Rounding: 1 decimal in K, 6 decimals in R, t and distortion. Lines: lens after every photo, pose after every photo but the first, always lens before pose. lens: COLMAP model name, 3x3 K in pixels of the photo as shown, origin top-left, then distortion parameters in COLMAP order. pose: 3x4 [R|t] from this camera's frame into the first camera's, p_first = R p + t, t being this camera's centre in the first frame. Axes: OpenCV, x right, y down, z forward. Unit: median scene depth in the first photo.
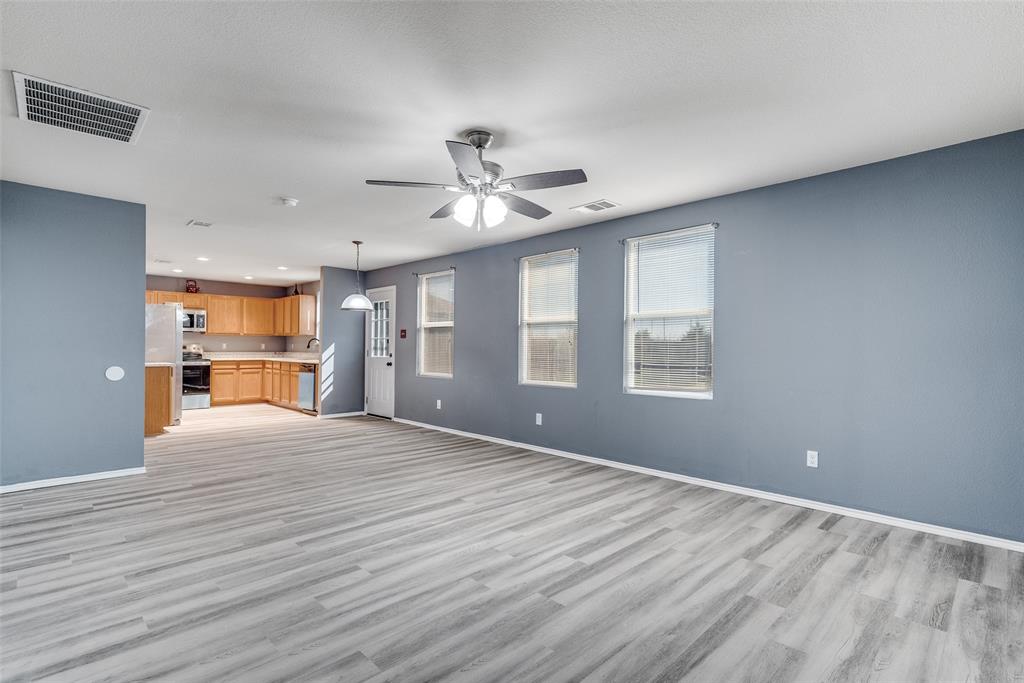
lens RADIAL K [[489.8, 0, 529.1], [0, 489.8, 347.4], [0, 0, 1]] dist [0.007140, -0.000036]
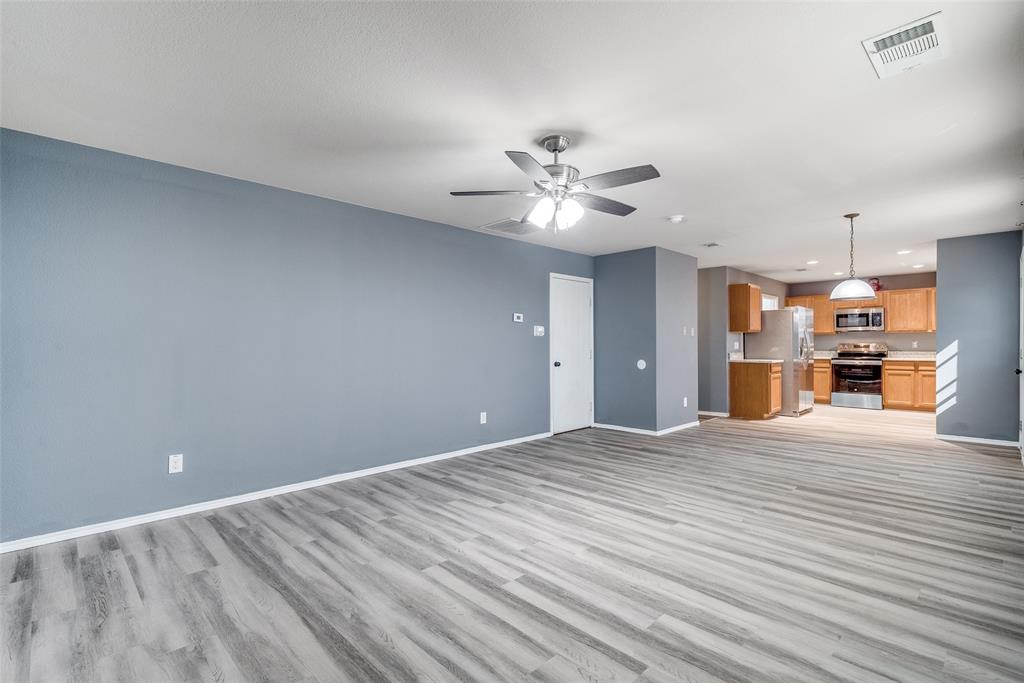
lens RADIAL K [[476.9, 0, 515.9], [0, 476.9, 345.2], [0, 0, 1]] dist [0.006665, -0.000833]
pose [[-0.015556, -0.006303, -0.999859, 0.736878], [0.003294, 0.999974, -0.006355, 0.003447], [0.999874, -0.003392, -0.015534, 0.765893]]
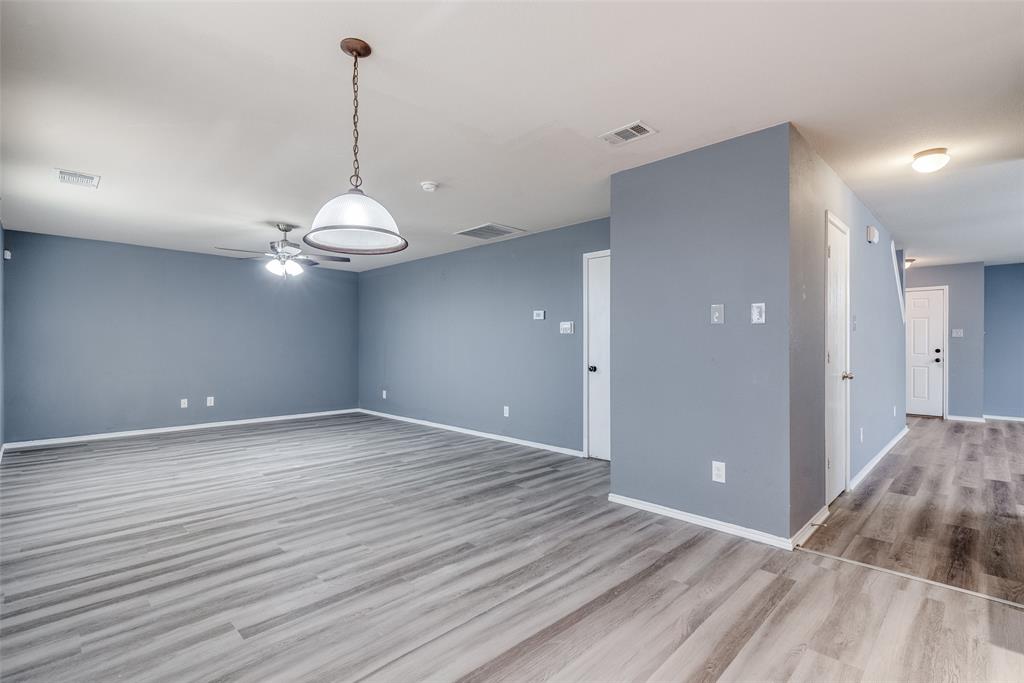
lens RADIAL K [[476.9, 0, 515.9], [0, 476.9, 345.2], [0, 0, 1]] dist [0.006665, -0.000833]
pose [[-0.999928, -0.007910, 0.008973, -0.779470], [-0.007901, 0.999968, 0.001048, -0.004748], [-0.008981, 0.000977, -0.999959, 2.230566]]
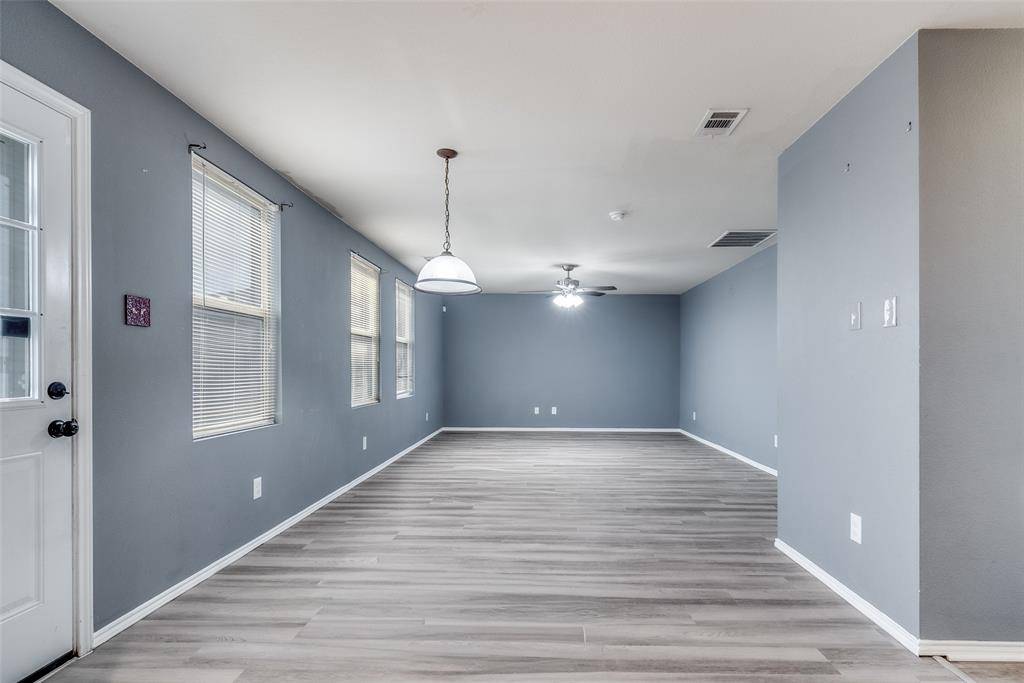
lens RADIAL K [[505.9, 0, 536.4], [0, 505.9, 369.6], [0, 0, 1]] dist [0.014216, -0.000462]
pose [[-0.688828, -0.009969, 0.724856, -1.317820], [-0.007321, 0.999950, 0.006795, 0.006532], [-0.724888, -0.000626, -0.688866, 2.150152]]
